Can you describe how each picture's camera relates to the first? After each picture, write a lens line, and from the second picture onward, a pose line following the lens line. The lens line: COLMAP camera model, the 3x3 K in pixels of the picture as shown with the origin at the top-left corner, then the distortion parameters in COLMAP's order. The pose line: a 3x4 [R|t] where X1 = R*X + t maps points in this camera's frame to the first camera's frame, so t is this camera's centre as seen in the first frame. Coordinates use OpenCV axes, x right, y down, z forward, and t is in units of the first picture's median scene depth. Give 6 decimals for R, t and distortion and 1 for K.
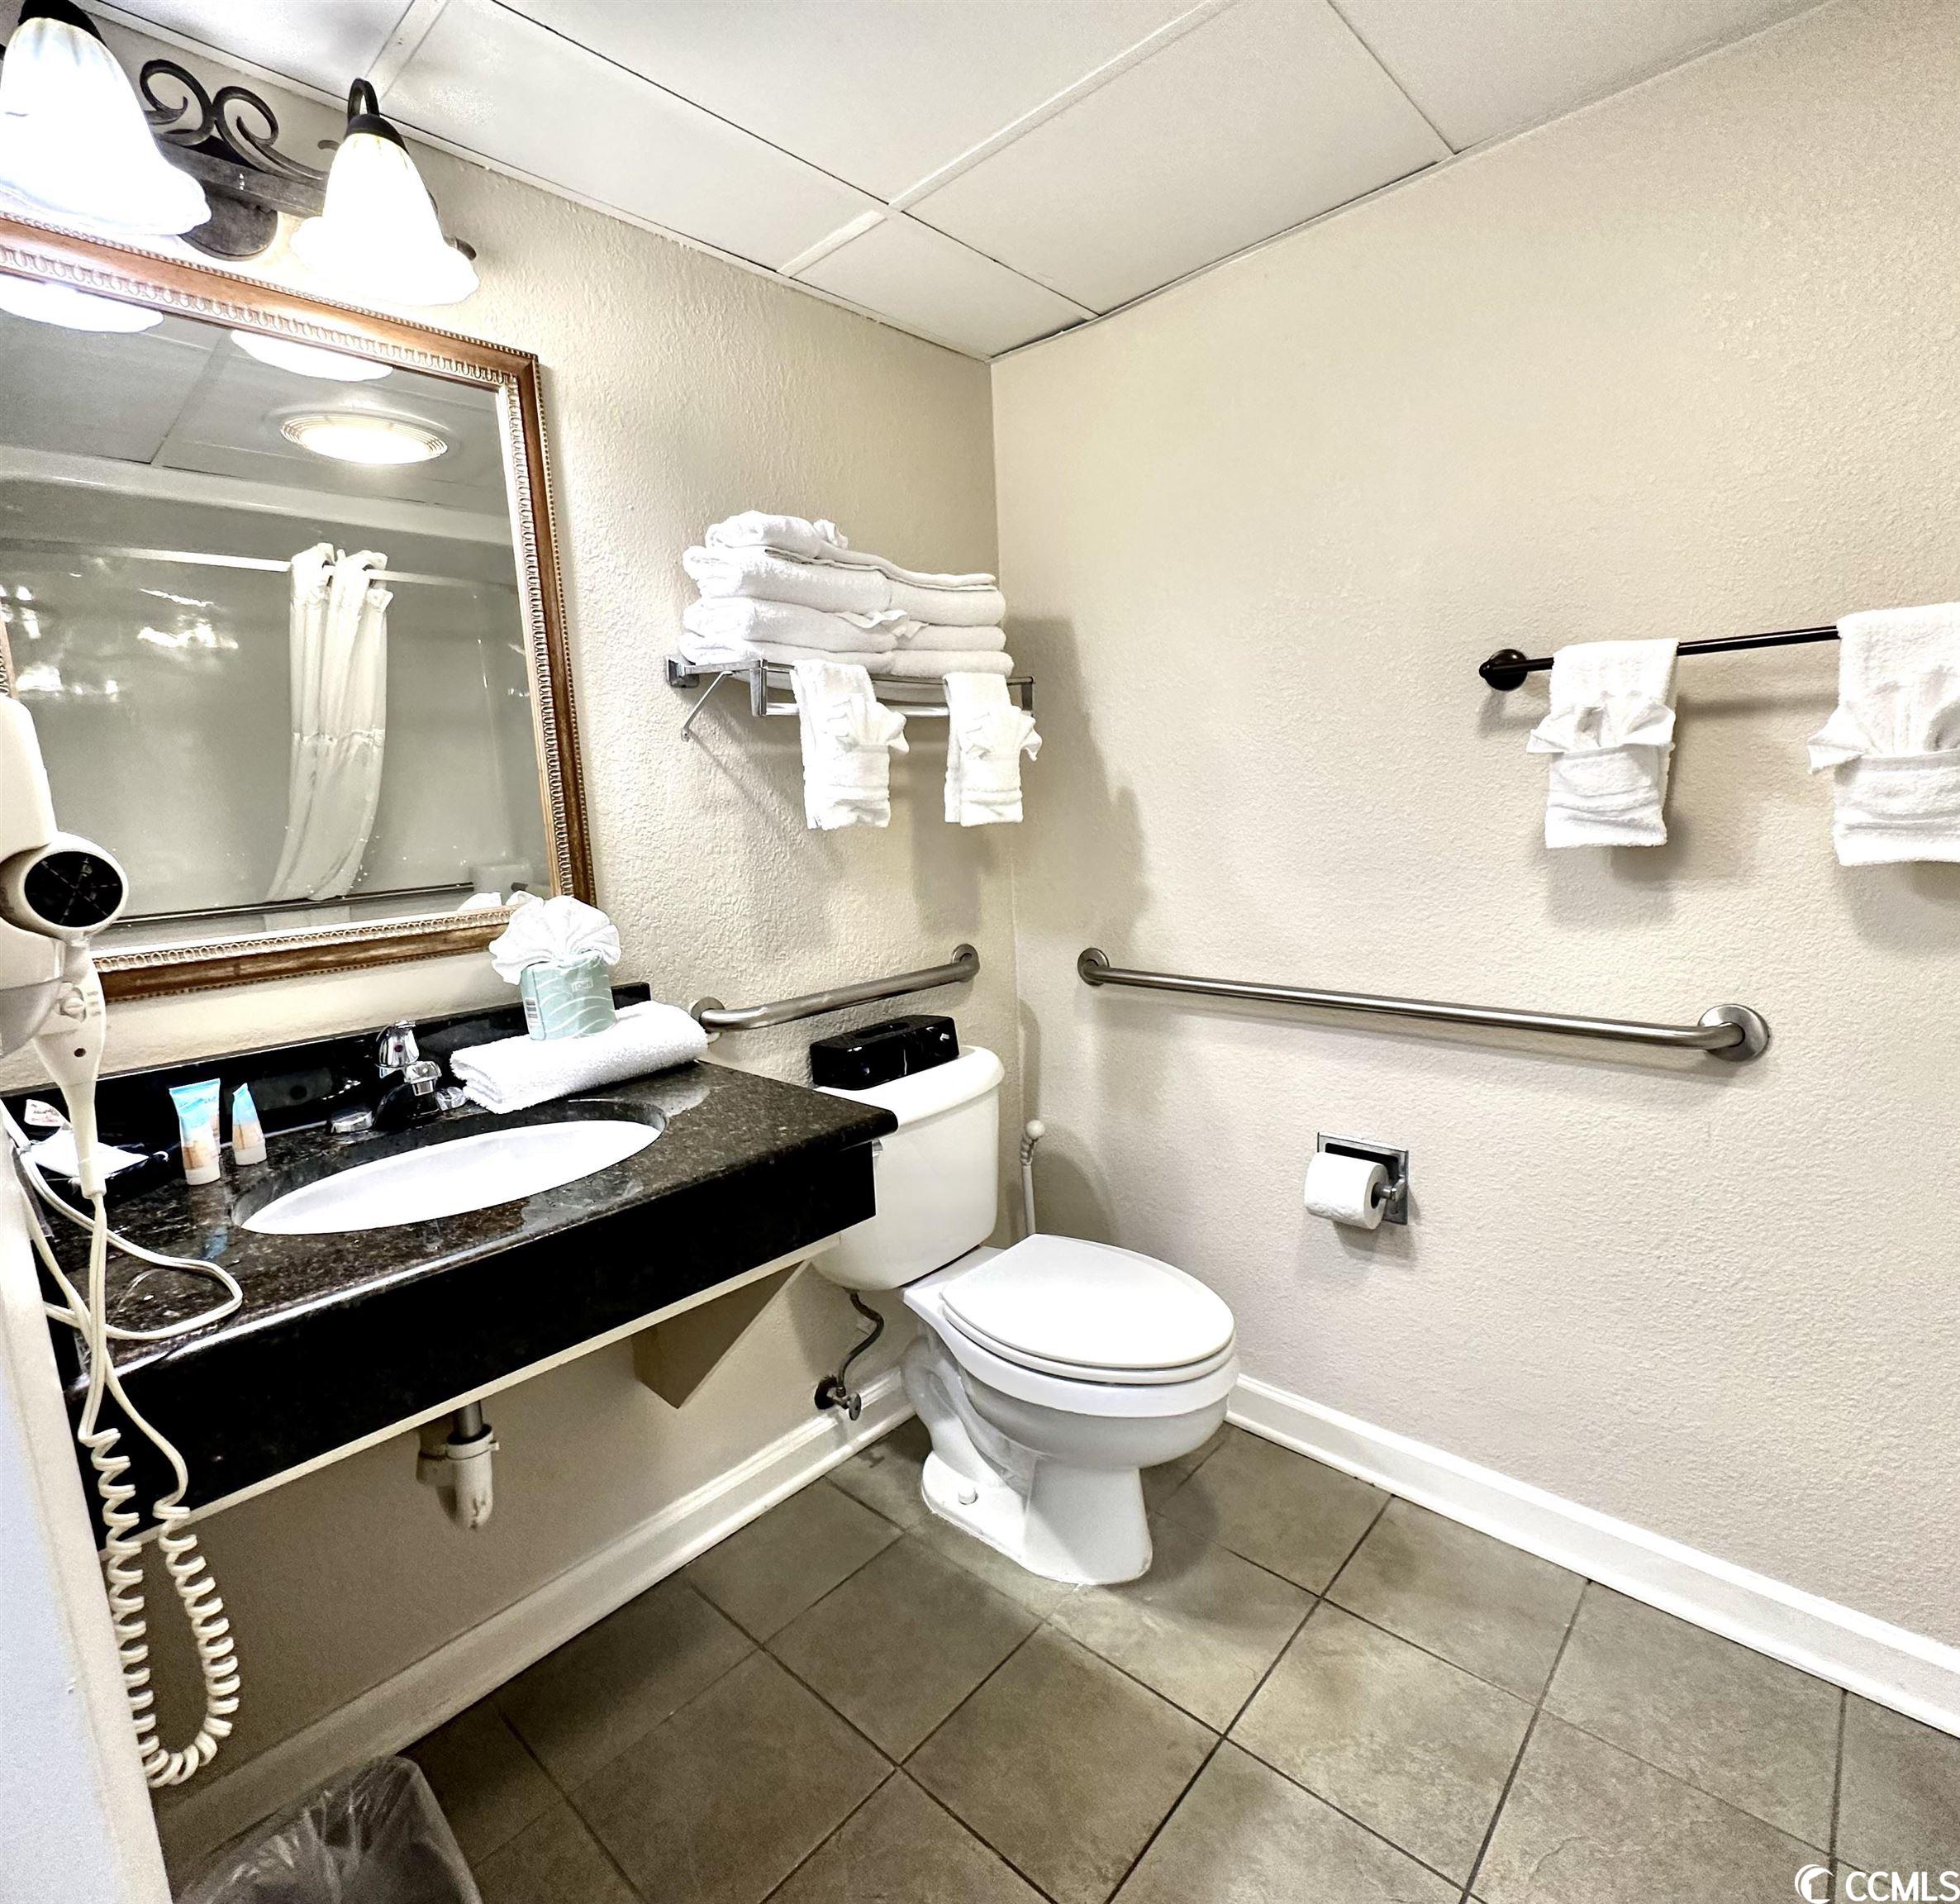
lens RADIAL K [[1023.8, 0, 976.2], [0, 1023.8, 953.4], [0, 0, 1]] dist [-0.002384, 0.000724]
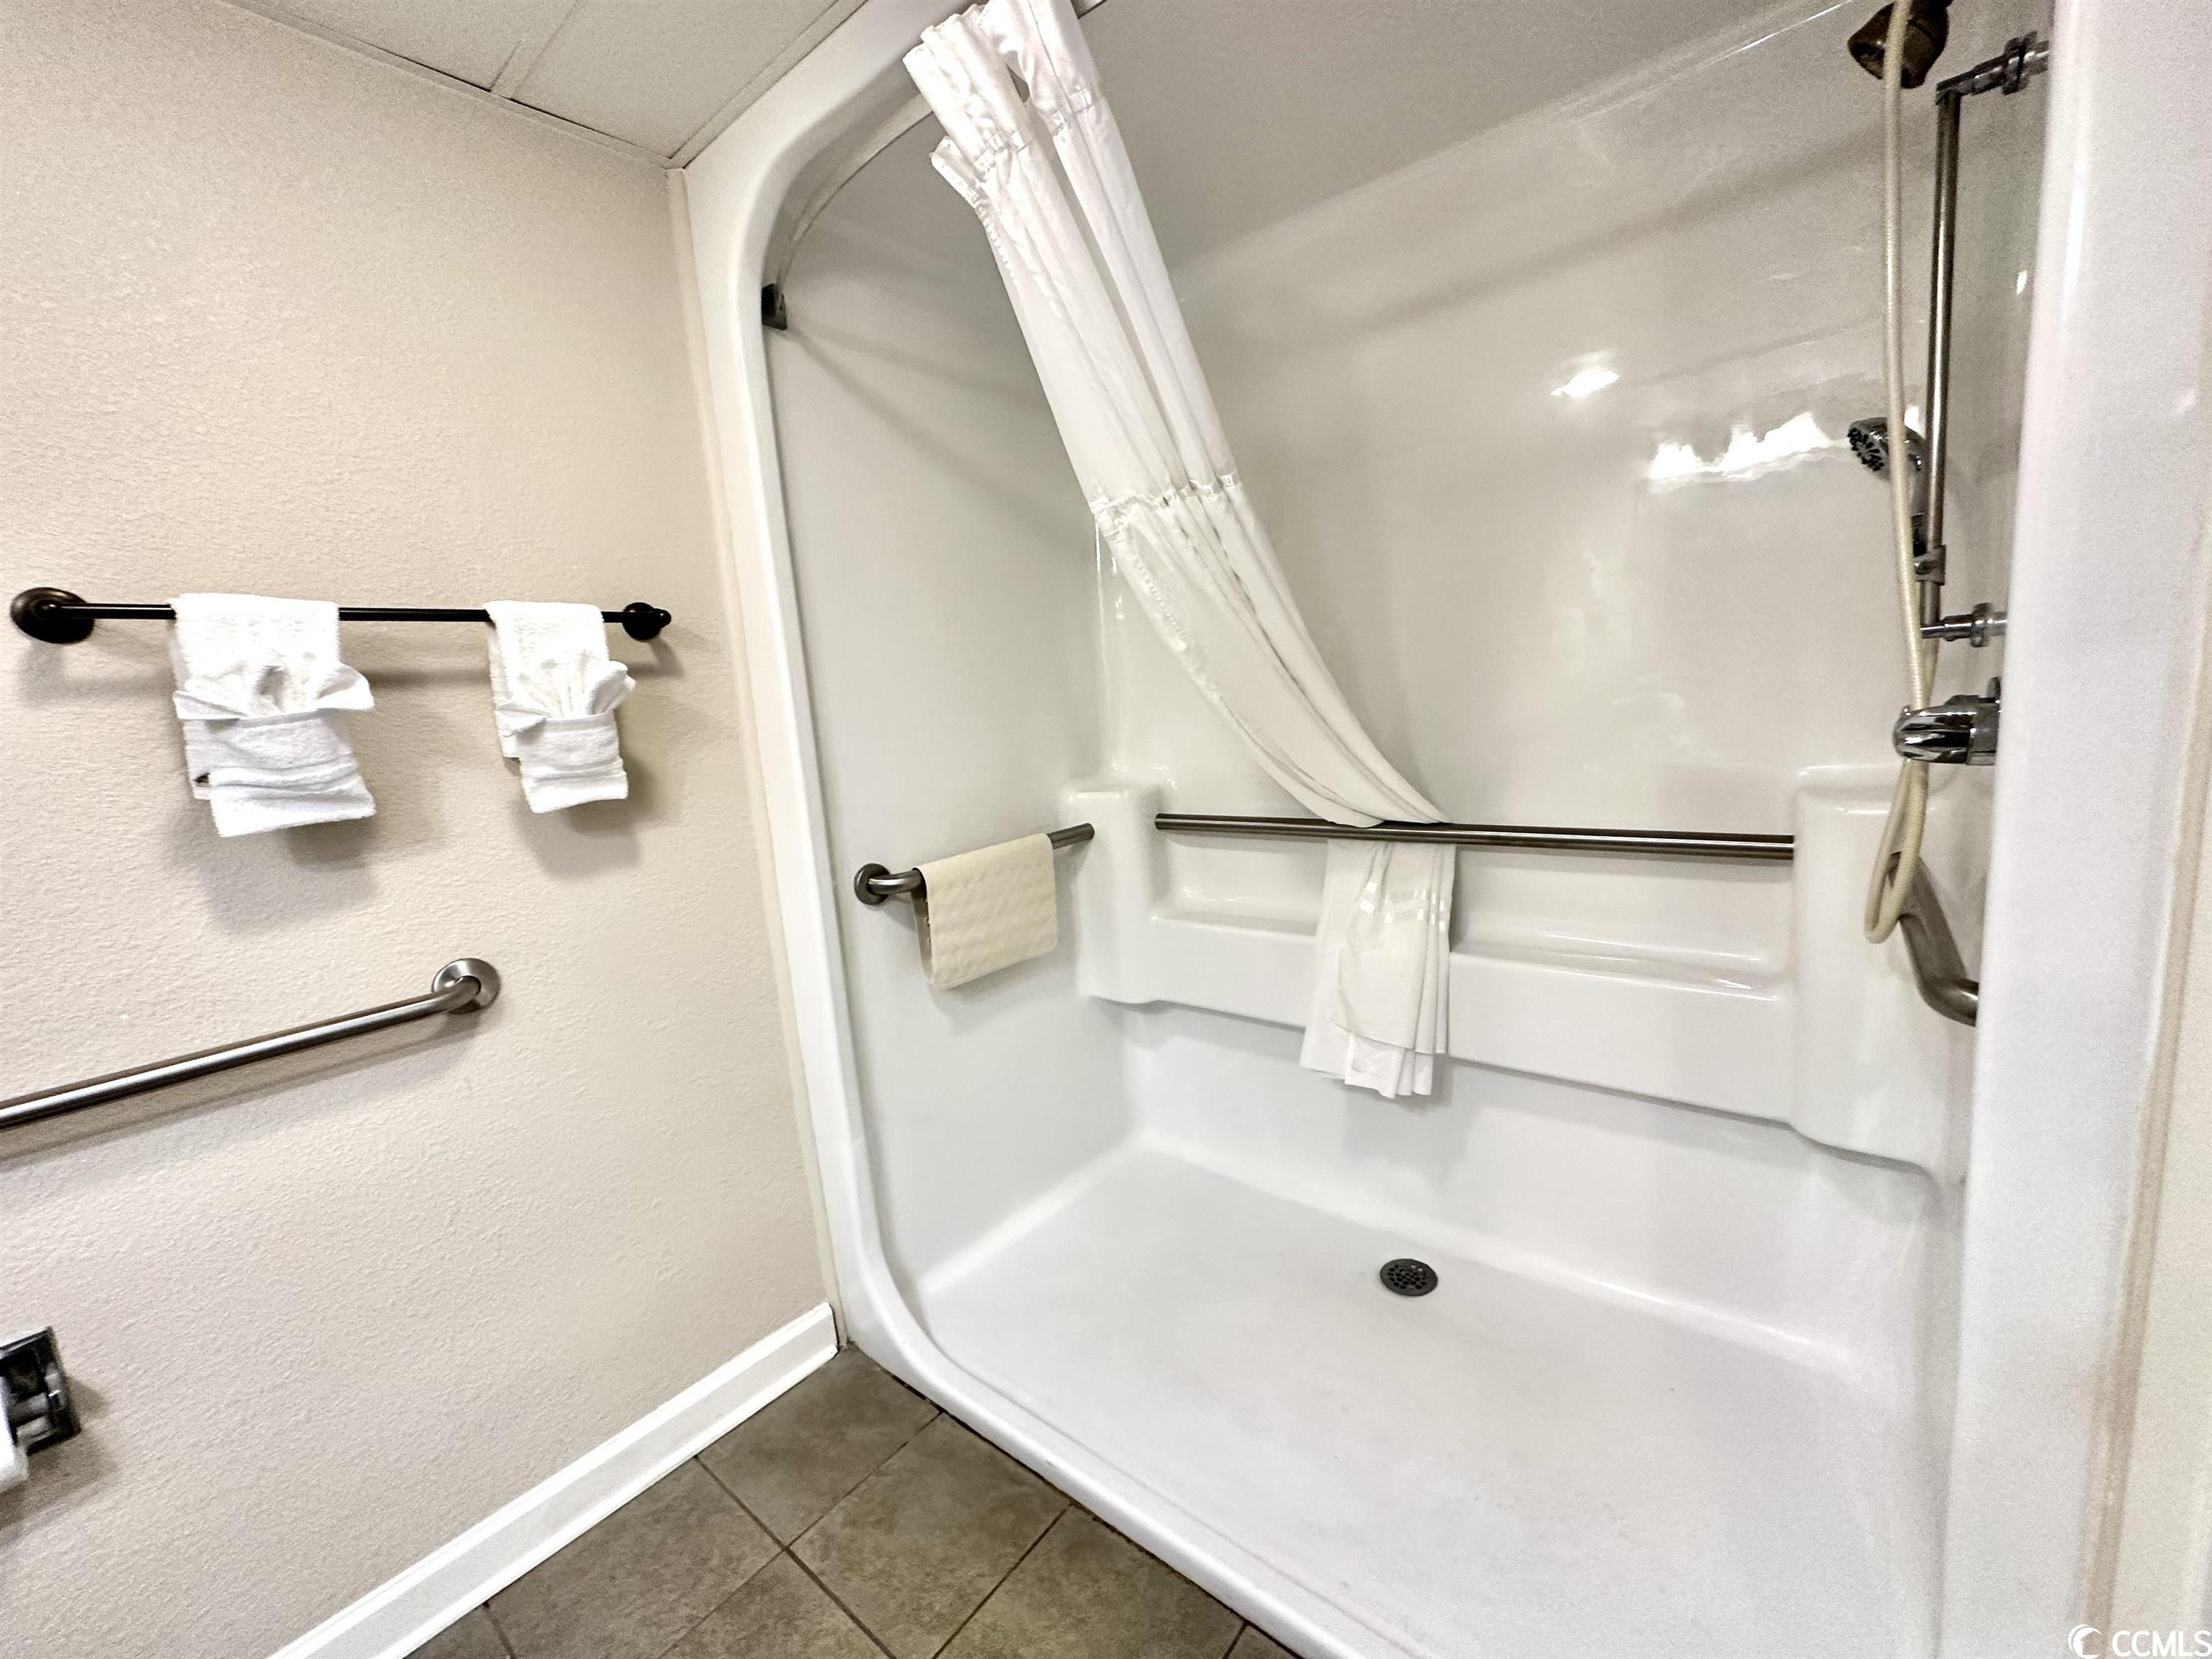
lens RADIAL K [[889.0, 0, 1098.3], [0, 889.0, 829.0], [0, 0, 1]] dist [-0.001468, 0.000564]
pose [[-0.047303, -0.093275, 0.994516, -0.190320], [0.241604, 0.964999, 0.101999, -0.014869], [-0.969221, 0.245104, -0.023112, 0.365487]]
